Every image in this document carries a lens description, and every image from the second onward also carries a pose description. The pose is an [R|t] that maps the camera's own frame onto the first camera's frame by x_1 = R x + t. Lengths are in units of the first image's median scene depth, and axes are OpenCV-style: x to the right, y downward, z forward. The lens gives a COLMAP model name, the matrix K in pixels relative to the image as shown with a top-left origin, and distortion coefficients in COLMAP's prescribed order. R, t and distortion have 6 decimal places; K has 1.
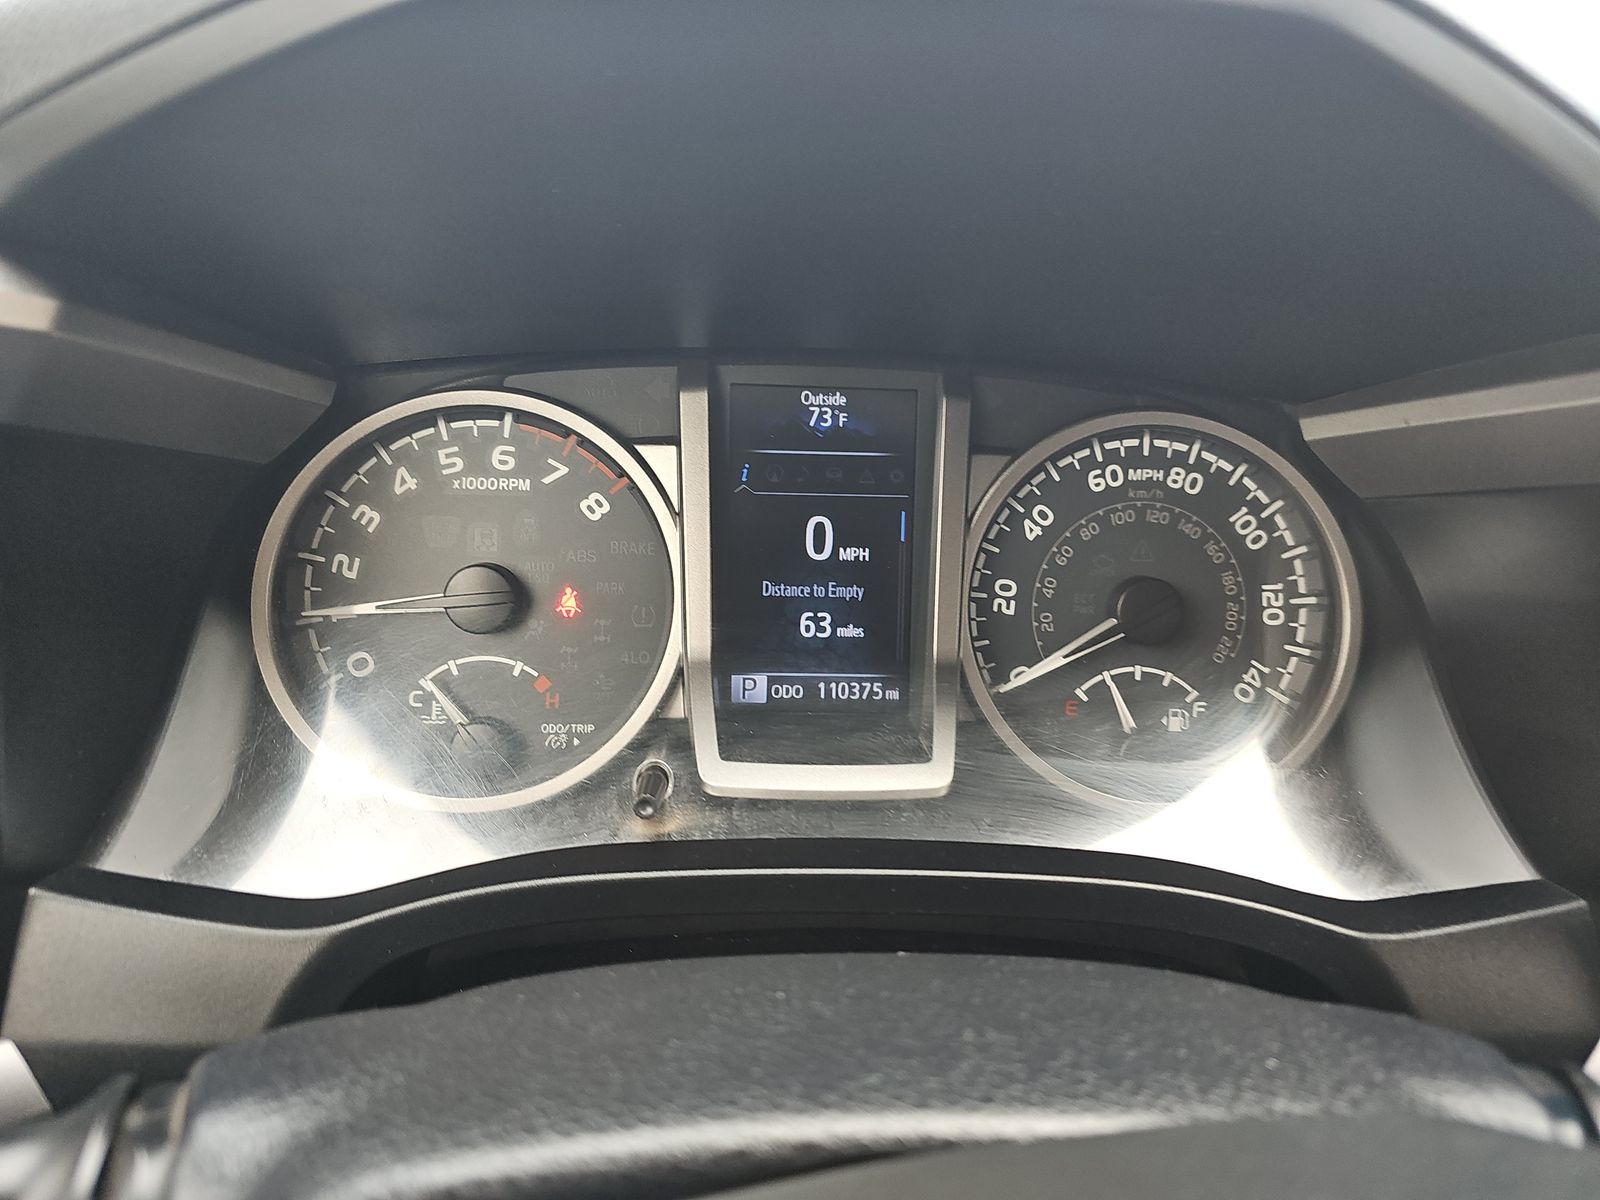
lens RADIAL K [[1067.2, 0, 805.1], [0, 1067.2, 598.0], [0, 0, 1]] dist [0.001613, -0.007344]
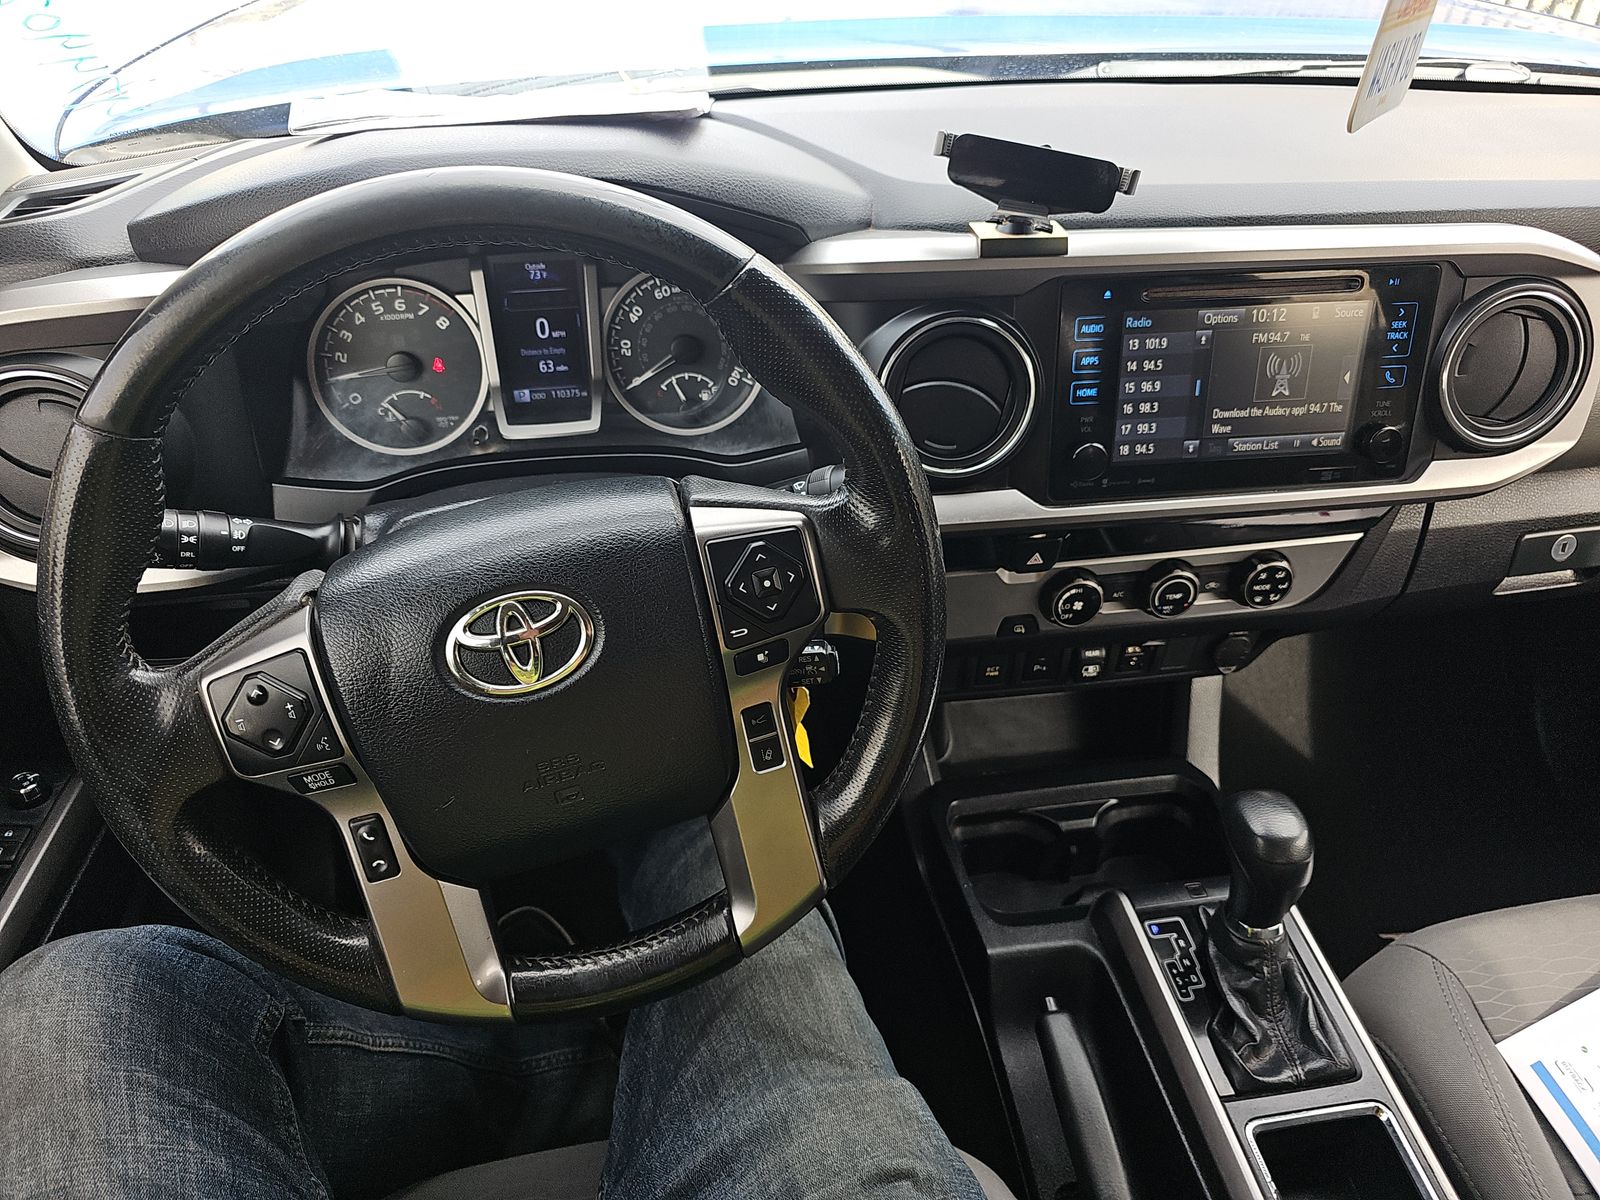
lens RADIAL K [[1067.2, 0, 799.4], [0, 1067.2, 611.2], [0, 0, 1]] dist [0.001613, -0.007344]
pose [[0.995150, -0.088207, 0.043533, 0.429731], [0.071643, 0.953213, 0.293689, -0.115162], [-0.067402, -0.289146, 0.954909, -1.493757]]
